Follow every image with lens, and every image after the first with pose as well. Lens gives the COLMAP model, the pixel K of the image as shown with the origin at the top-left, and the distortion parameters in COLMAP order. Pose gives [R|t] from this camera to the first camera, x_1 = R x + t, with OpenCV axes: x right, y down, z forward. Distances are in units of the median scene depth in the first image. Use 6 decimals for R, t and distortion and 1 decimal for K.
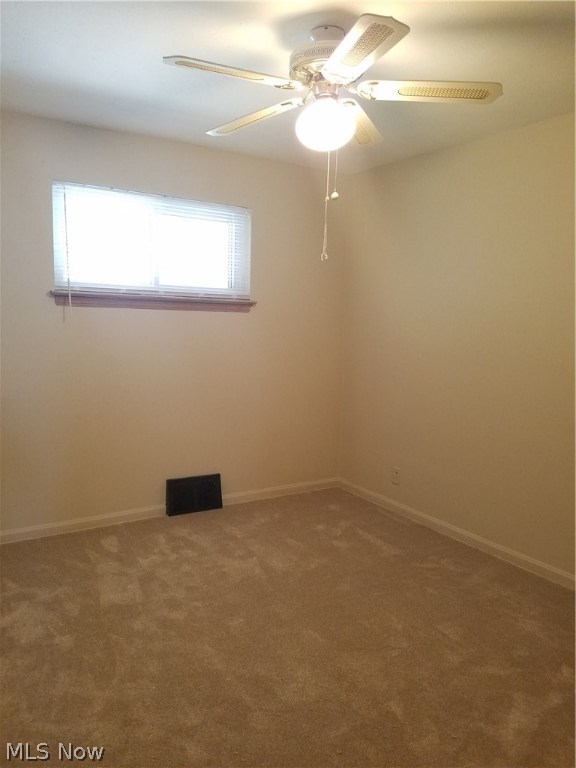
lens RADIAL K [[537.2, 0, 288.0], [0, 537.2, 384.0], [0, 0, 1]] dist [-0.003015, 0.002616]
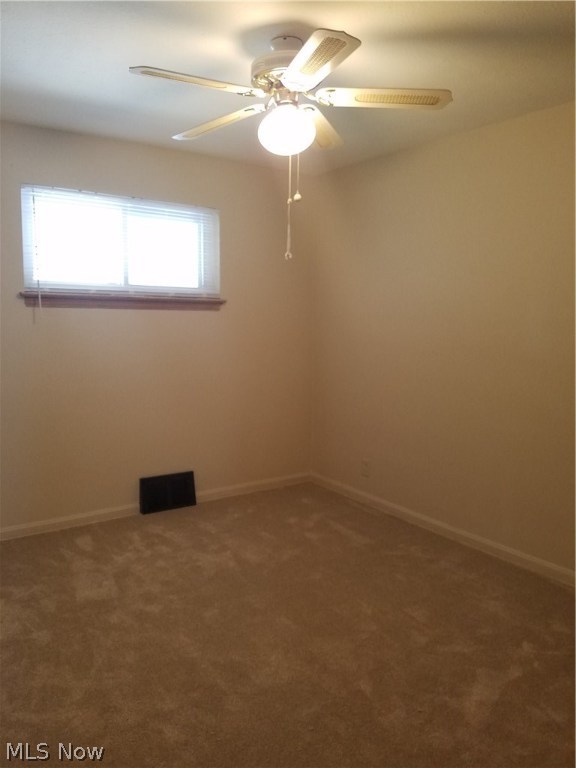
lens RADIAL K [[583.8, 0, 288.0], [0, 583.8, 384.0], [0, 0, 1]] dist [0.000620, -0.006828]
pose [[0.999375, -0.020147, 0.029061, 0.028254], [0.020409, 0.999753, -0.008749, 0.021295], [-0.028877, 0.009337, 0.999539, -0.126694]]
